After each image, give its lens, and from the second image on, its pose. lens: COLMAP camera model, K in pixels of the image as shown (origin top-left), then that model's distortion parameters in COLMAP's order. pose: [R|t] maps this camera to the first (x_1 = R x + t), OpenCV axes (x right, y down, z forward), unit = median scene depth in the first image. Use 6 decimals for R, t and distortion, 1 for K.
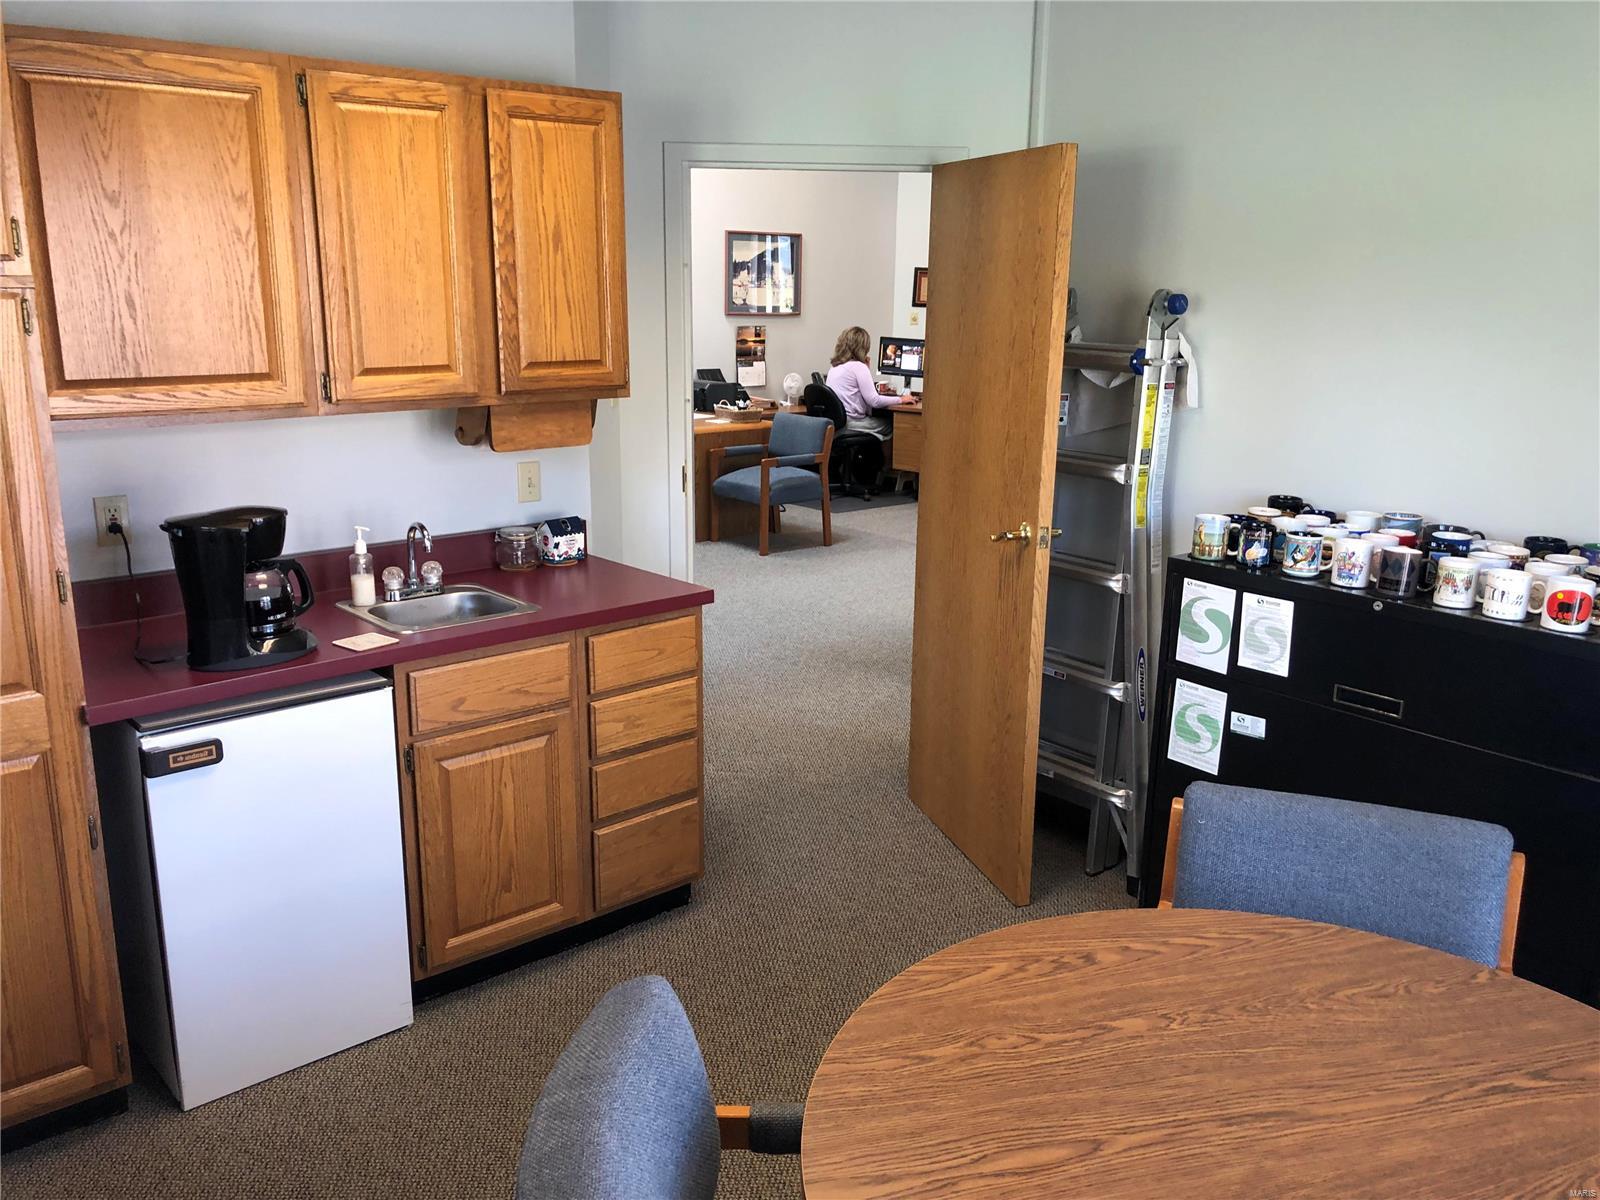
lens RADIAL K [[1314.7, 0, 801.9], [0, 1314.7, 601.9], [0, 0, 1]] dist [0.011285, 0.008733]
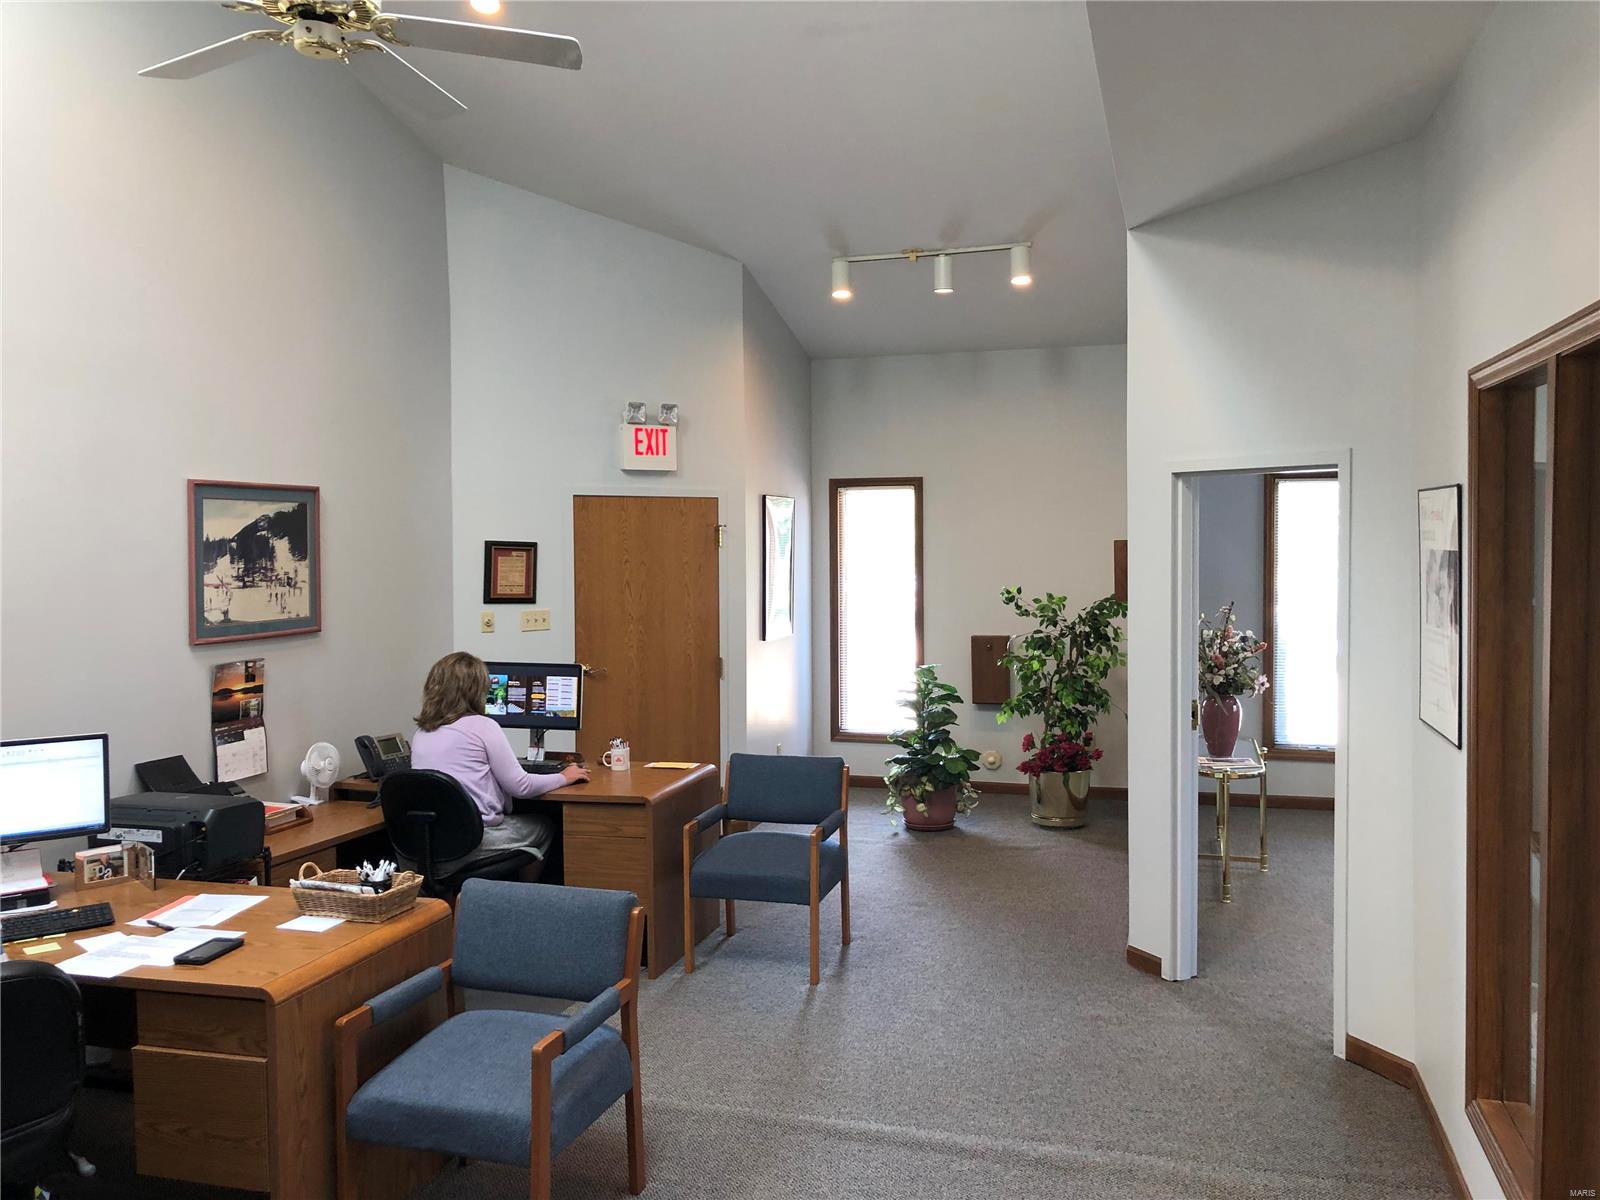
lens RADIAL K [[1314.7, 0, 800.0], [0, 1314.7, 587.6], [0, 0, 1]] dist [0.011285, 0.008733]
pose [[0.855898, -0.049171, 0.514801, -0.113653], [0.154750, 0.974207, -0.164233, -0.121148], [-0.493447, 0.220233, 0.841432, 0.460901]]
